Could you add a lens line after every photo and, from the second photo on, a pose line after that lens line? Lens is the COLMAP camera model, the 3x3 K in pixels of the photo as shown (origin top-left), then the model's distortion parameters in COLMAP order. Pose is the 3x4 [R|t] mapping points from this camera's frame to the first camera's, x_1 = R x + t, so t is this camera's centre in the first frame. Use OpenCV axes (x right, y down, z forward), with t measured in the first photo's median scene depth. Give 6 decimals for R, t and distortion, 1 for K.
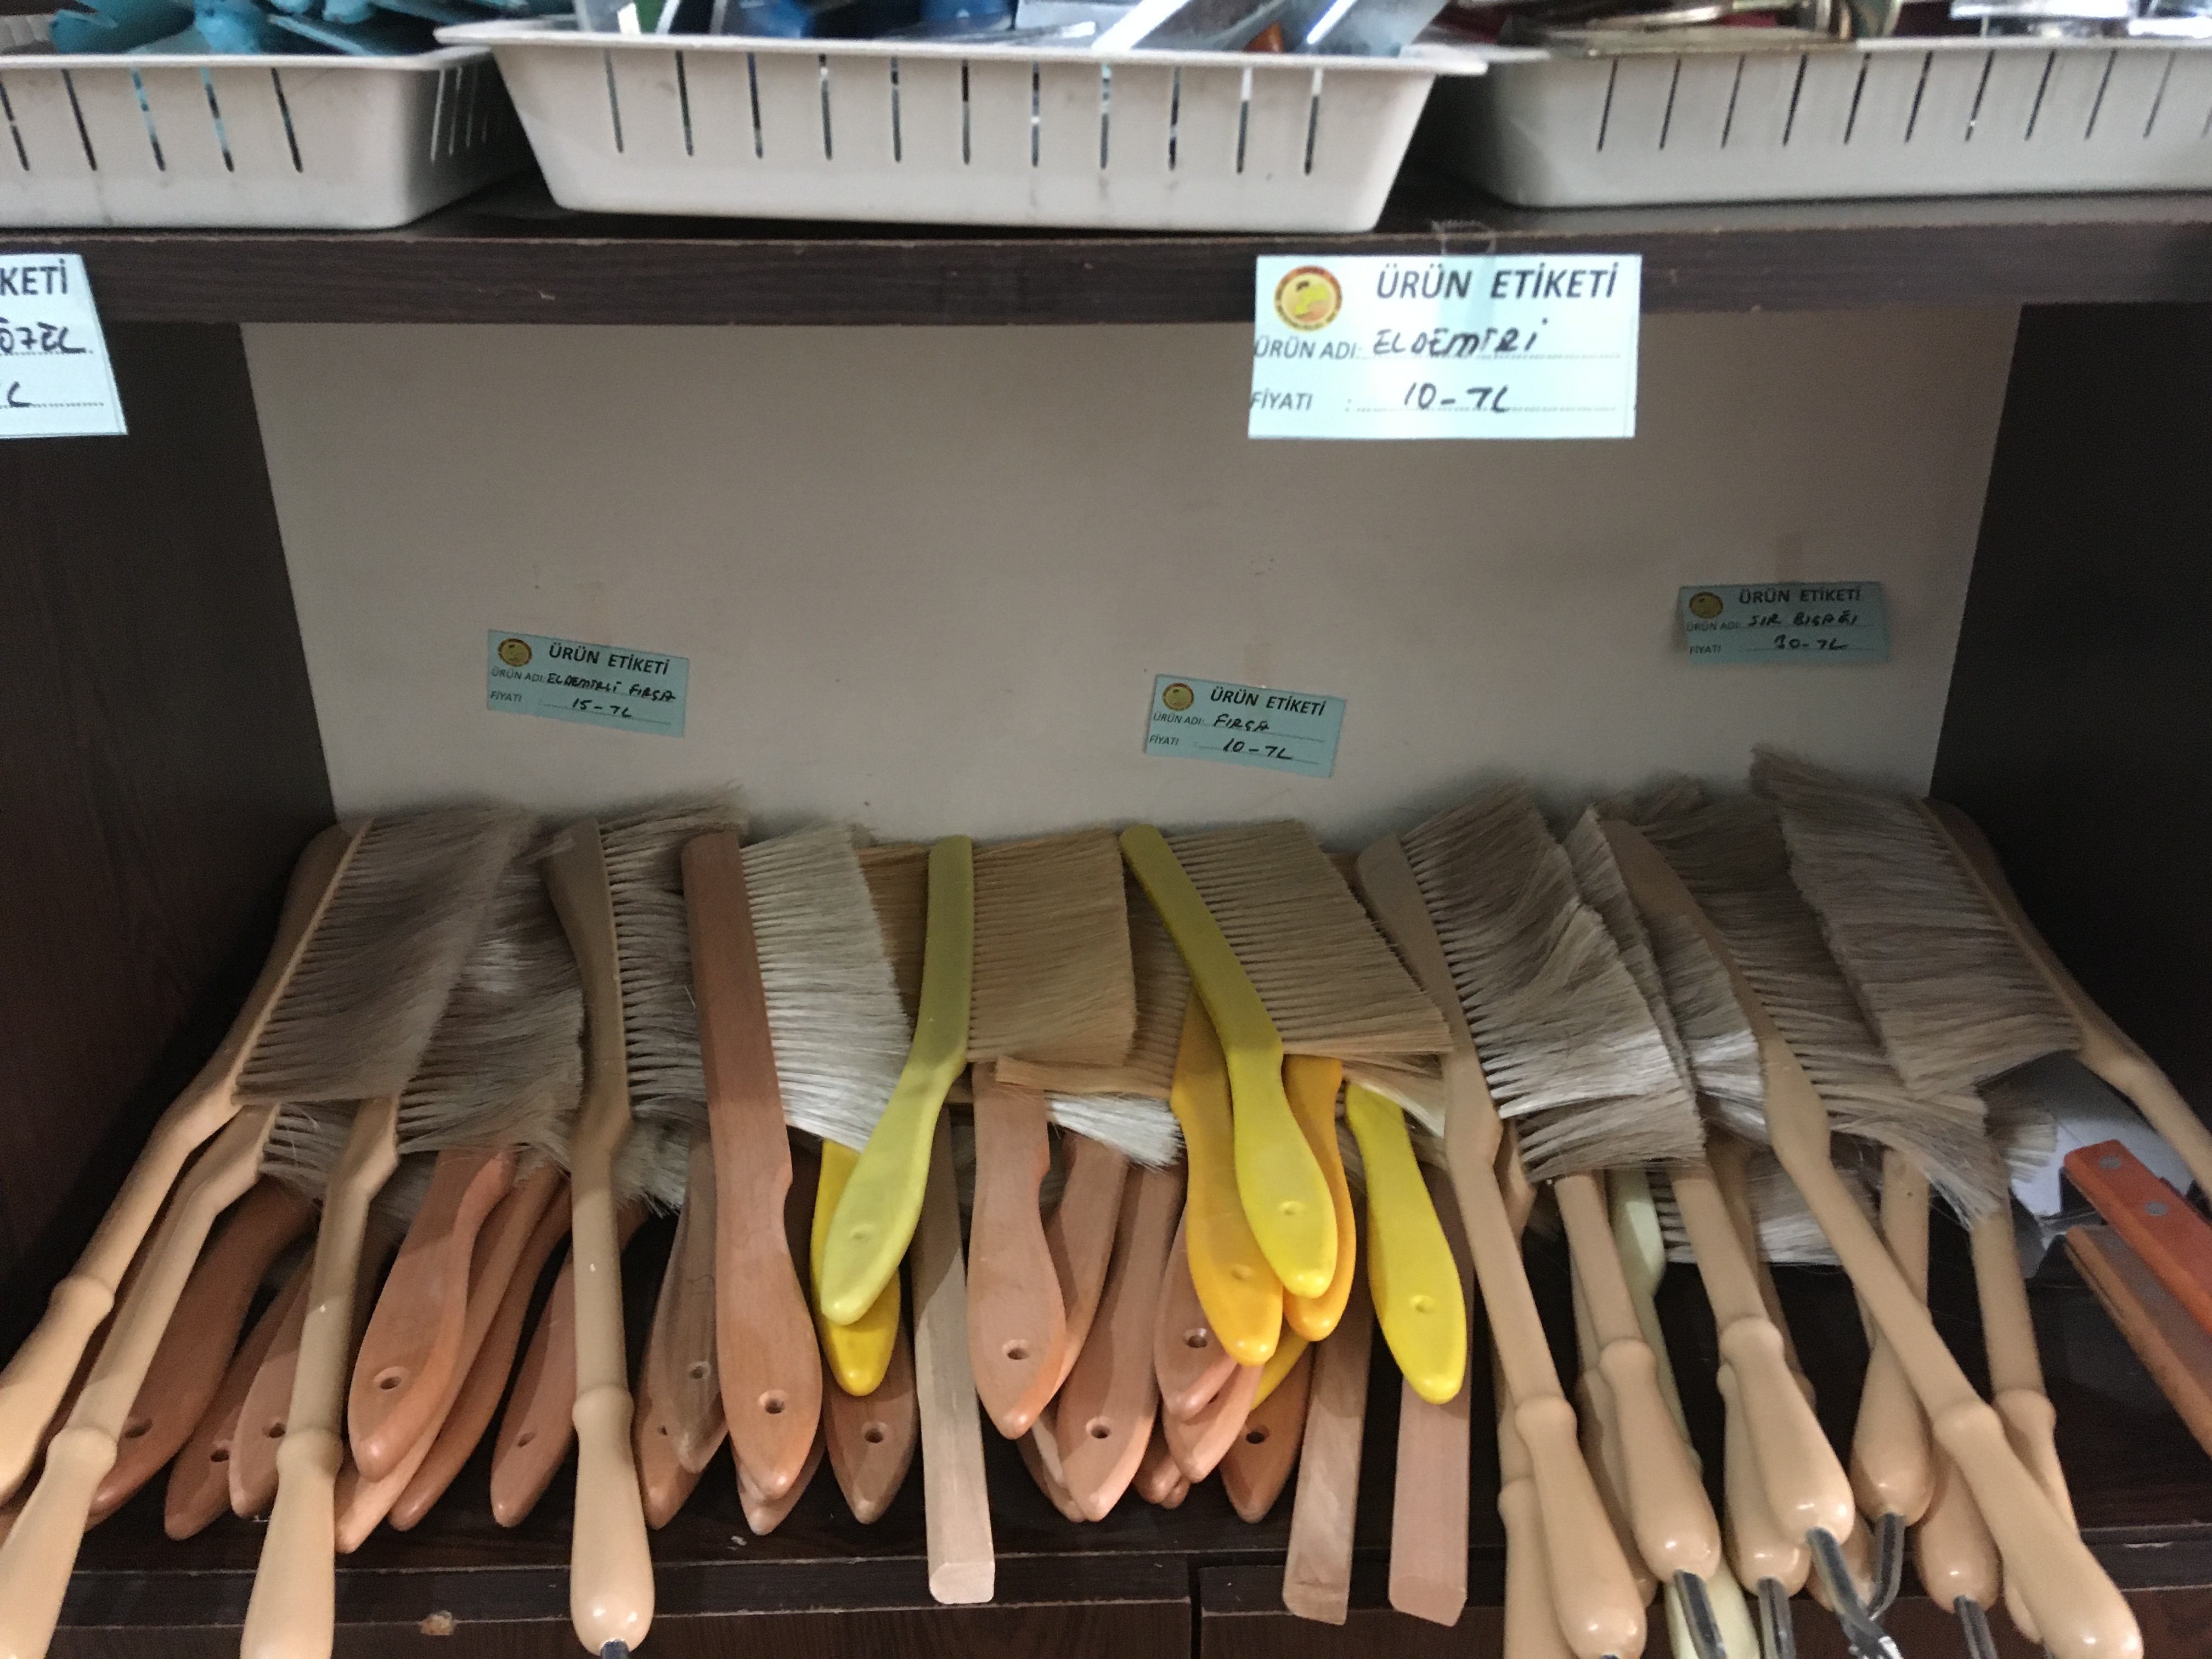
lens RADIAL K [[1885.9, 0, 1106.0], [0, 1885.9, 829.5], [0, 0, 1]] dist [0.125732, -0.207595]
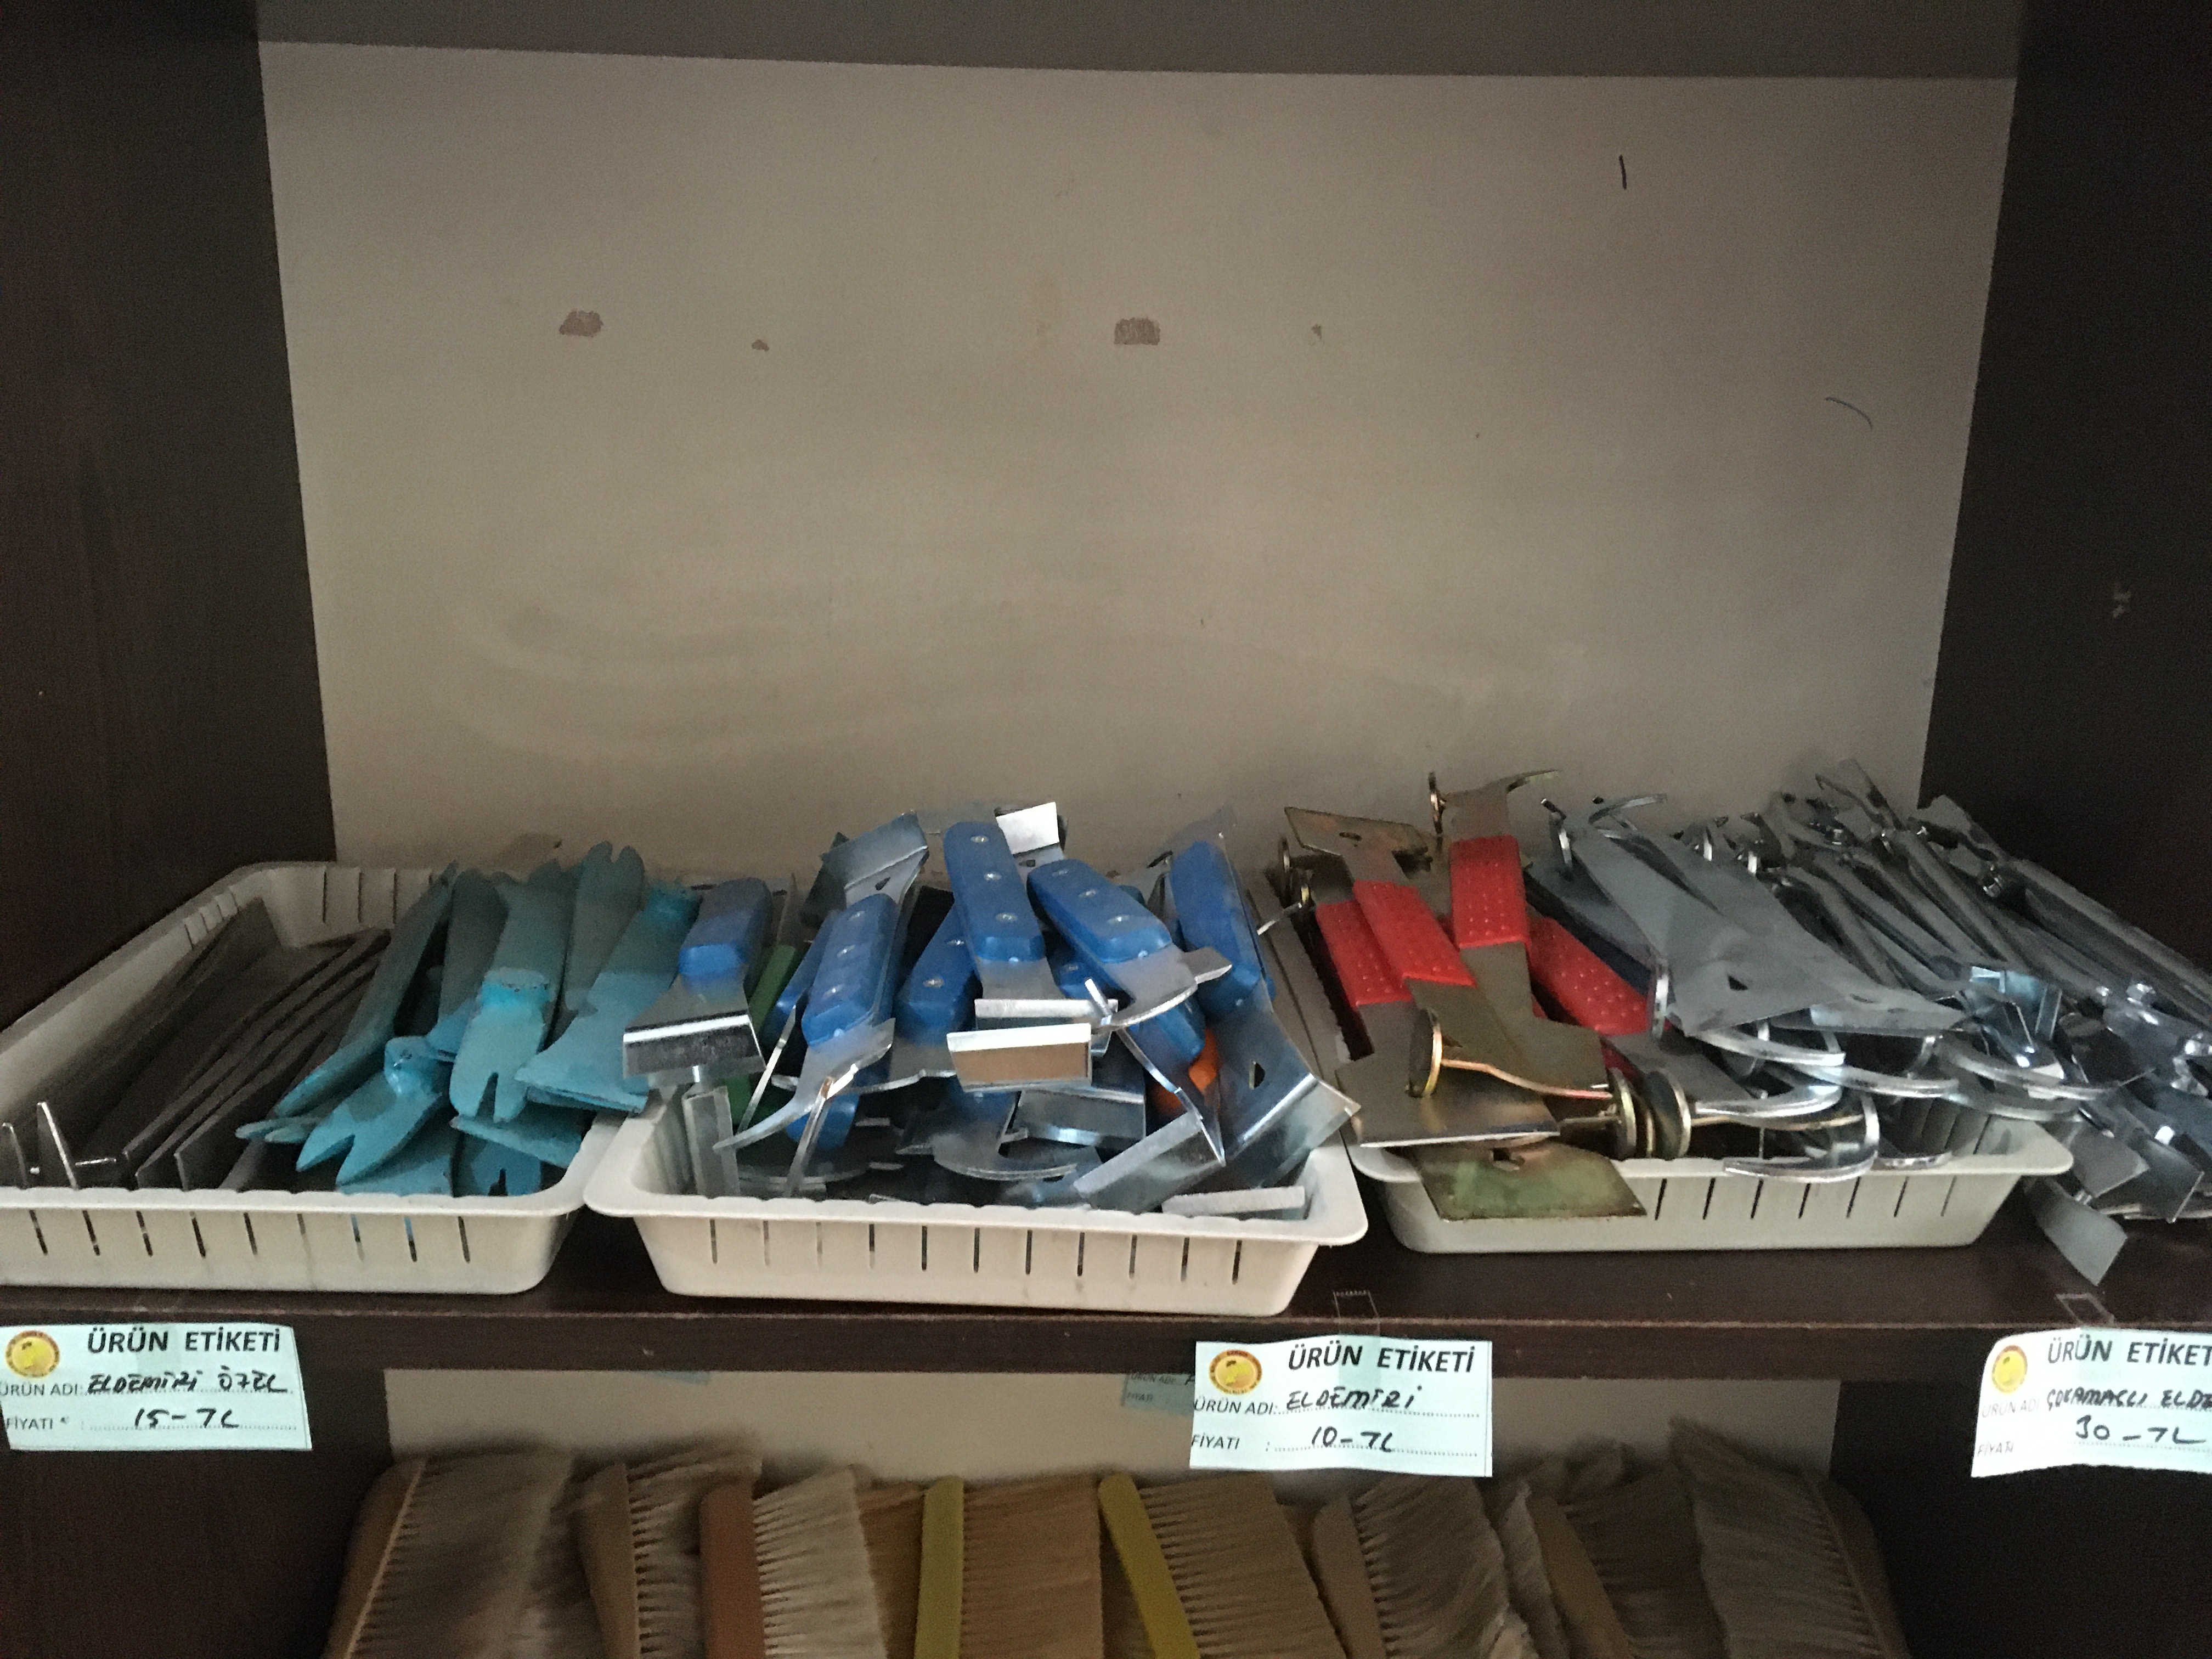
lens RADIAL K [[1885.9, 0, 1106.0], [0, 1885.9, 829.5], [0, 0, 1]] dist [0.125732, -0.207595]
pose [[0.999686, 0.024807, -0.003499, 0.012824], [-0.025051, 0.988019, -0.152289, -0.422187], [-0.000321, 0.152328, 0.988330, -0.319653]]
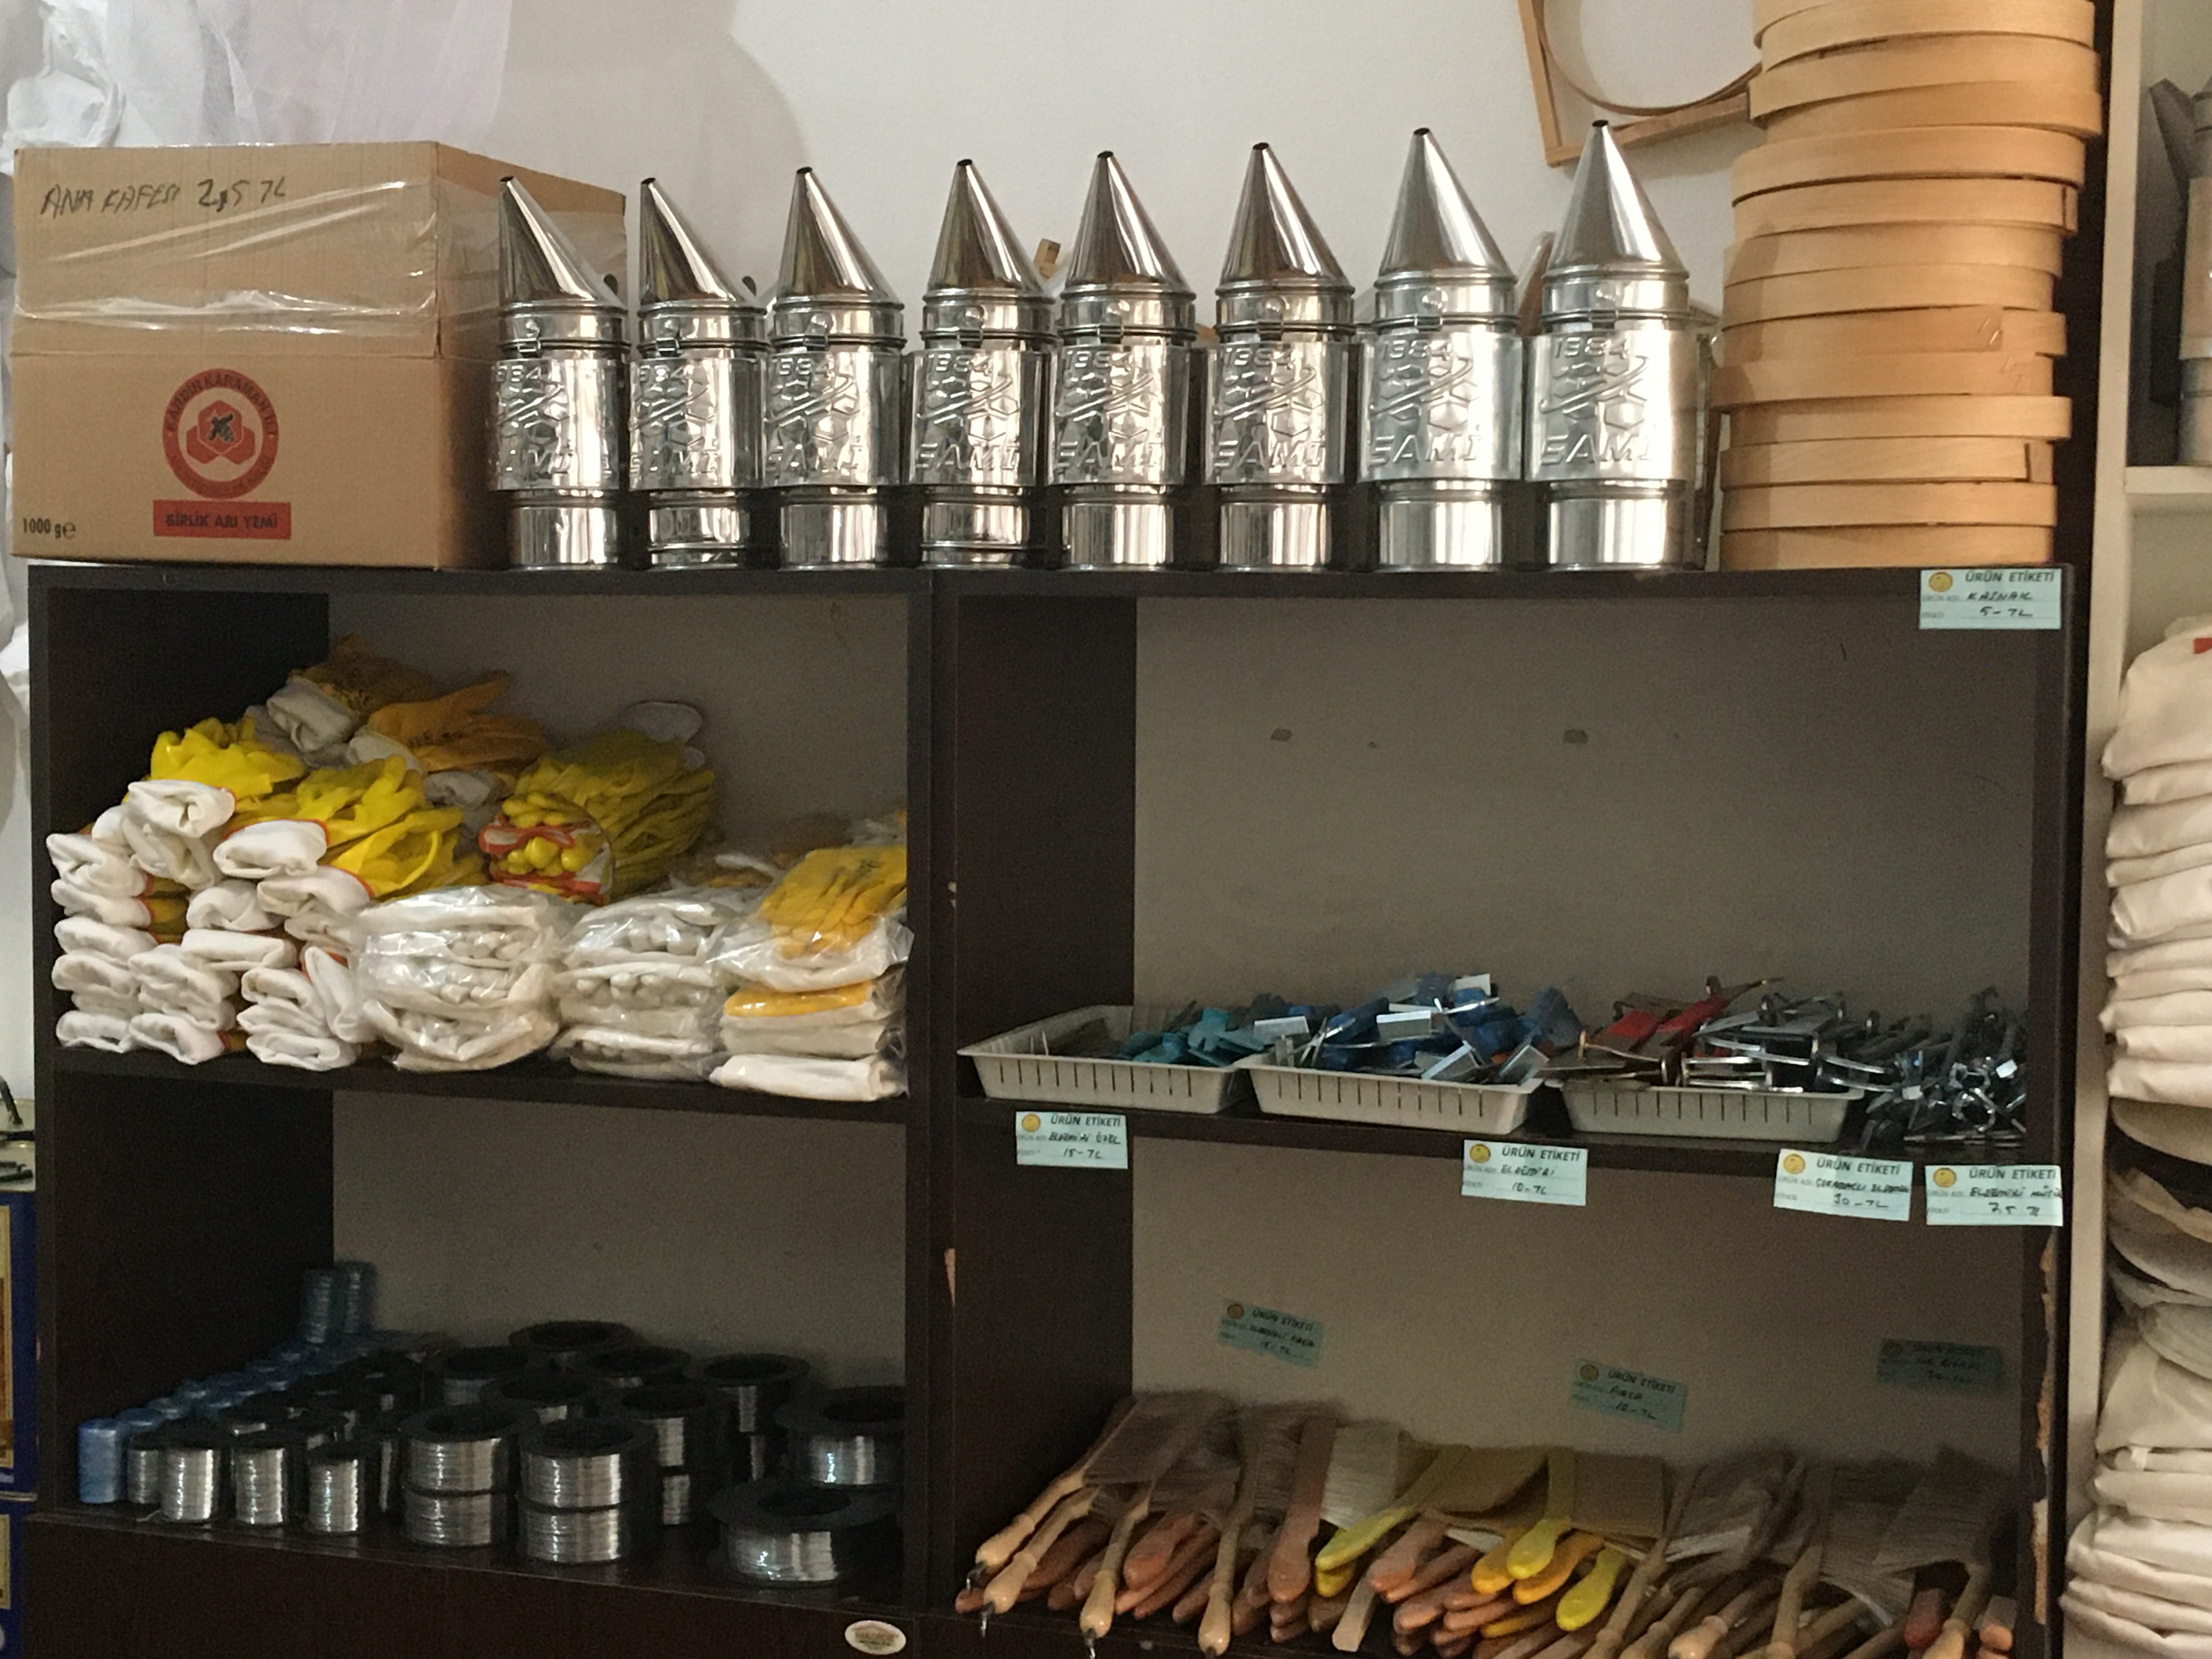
lens RADIAL K [[3122.9, 0, 1106.0], [0, 3122.9, 829.5], [0, 0, 1]] dist [0.097159, -0.004705]
pose [[0.931173, 0.033773, -0.363010, 1.336738], [-0.160758, 0.931712, -0.325684, 0.971279], [0.327221, 0.361625, 0.873014, -3.775940]]
